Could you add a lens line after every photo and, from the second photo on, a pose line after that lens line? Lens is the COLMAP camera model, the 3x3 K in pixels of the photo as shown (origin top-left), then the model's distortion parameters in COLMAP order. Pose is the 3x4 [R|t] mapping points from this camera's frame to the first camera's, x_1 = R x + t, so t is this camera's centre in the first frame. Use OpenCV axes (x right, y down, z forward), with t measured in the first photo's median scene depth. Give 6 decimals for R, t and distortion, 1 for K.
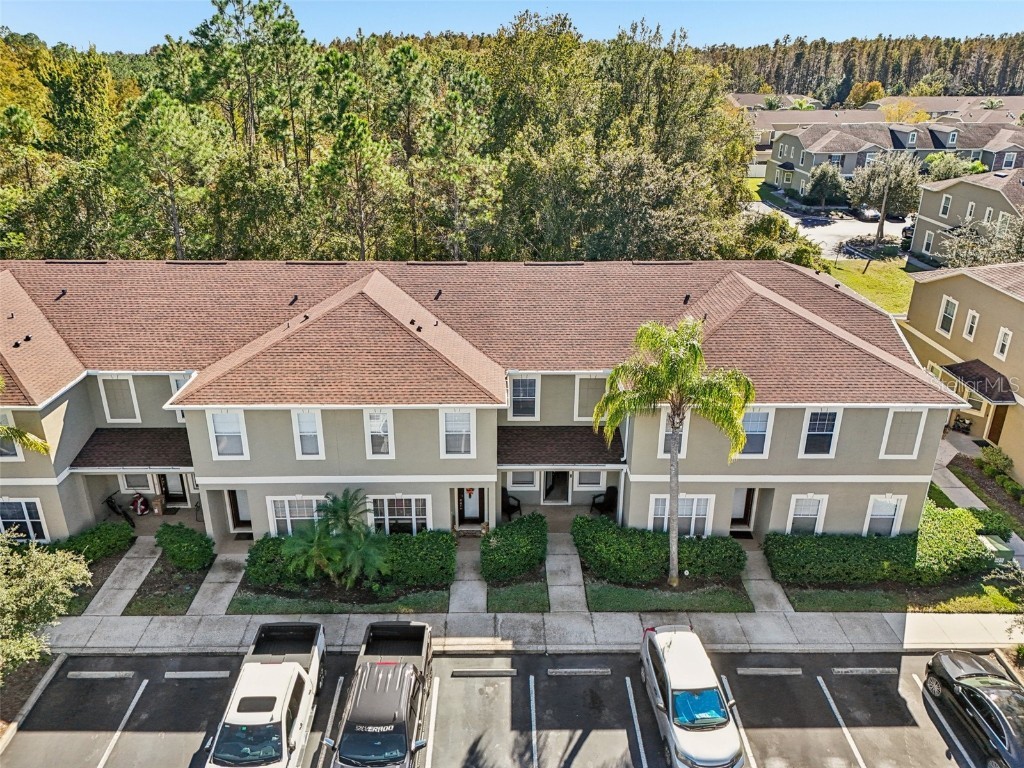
lens RADIAL K [[762.8, 0, 507.0], [0, 762.8, 386.8], [0, 0, 1]] dist [0.069296, -0.078331]
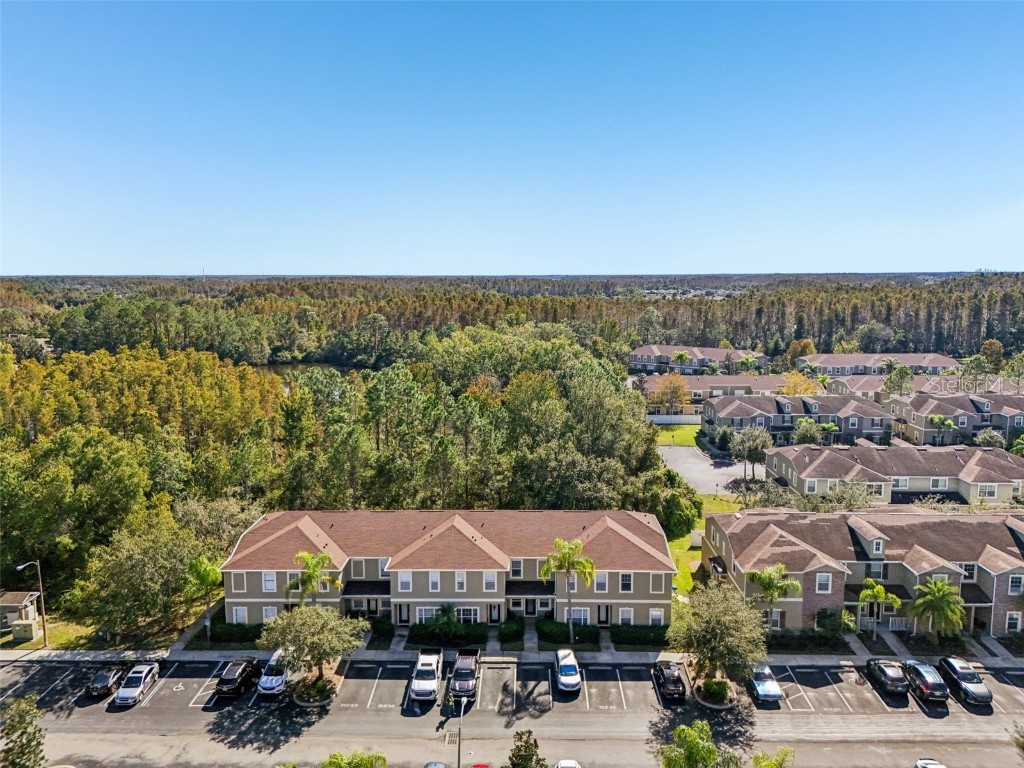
lens RADIAL K [[749.2, 0, 511.3], [0, 749.2, 378.4], [0, 0, 1]] dist [0.082822, -0.079301]
pose [[0.999634, -0.000912, -0.027029, 0.076331], [-0.006276, 0.964325, -0.264648, 0.069417], [0.026306, 0.264720, 0.963966, -1.626376]]
